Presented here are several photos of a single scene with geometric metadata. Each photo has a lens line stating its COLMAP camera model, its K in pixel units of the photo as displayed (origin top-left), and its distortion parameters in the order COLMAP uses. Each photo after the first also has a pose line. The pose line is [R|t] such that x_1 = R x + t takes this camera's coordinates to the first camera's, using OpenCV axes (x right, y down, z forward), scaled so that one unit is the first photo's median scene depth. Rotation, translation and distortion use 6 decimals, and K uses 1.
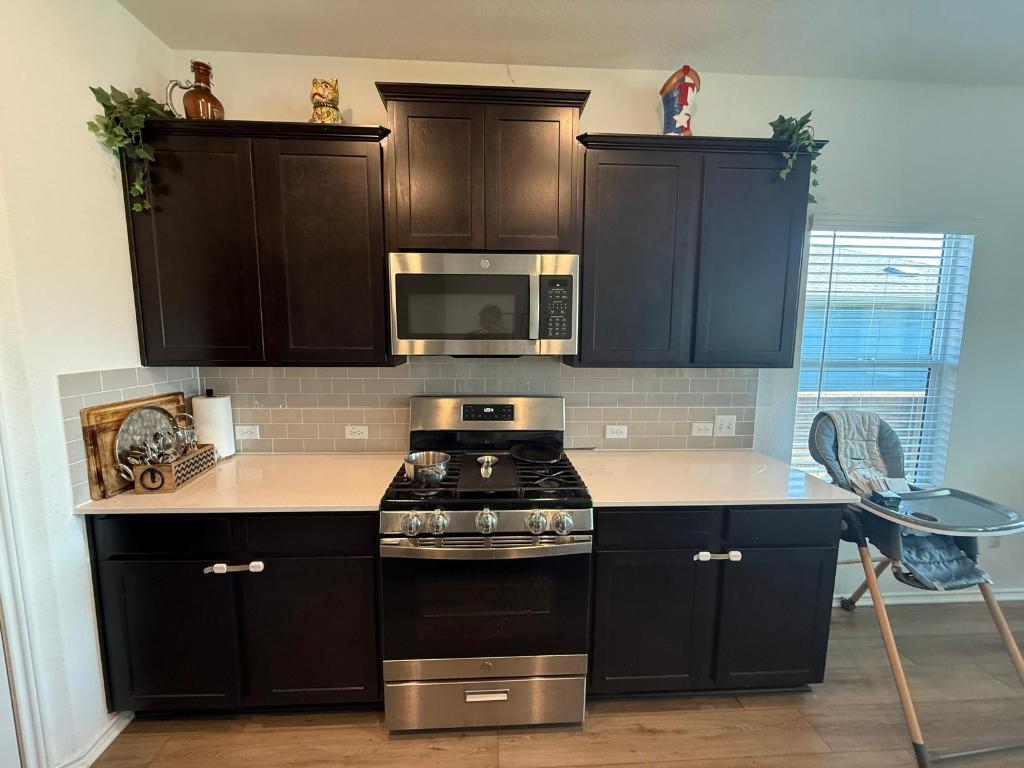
lens RADIAL K [[409.7, 0, 508.8], [0, 409.7, 383.8], [0, 0, 1]] dist [0.002654, -0.000425]
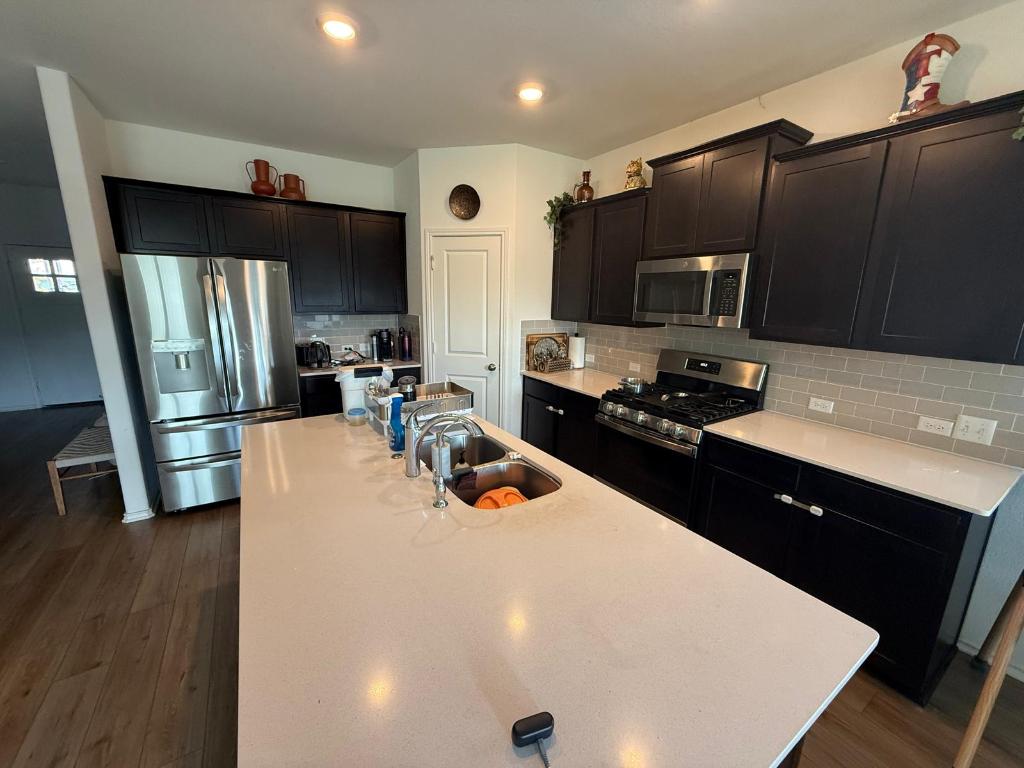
lens RADIAL K [[409.7, 0, 507.8], [0, 409.7, 385.2], [0, 0, 1]] dist [0.002654, -0.000425]
pose [[0.488967, 0.191720, -0.850973, 0.997897], [-0.114493, 0.981214, 0.155275, -0.010592], [0.864756, 0.021506, 0.501732, -0.337069]]
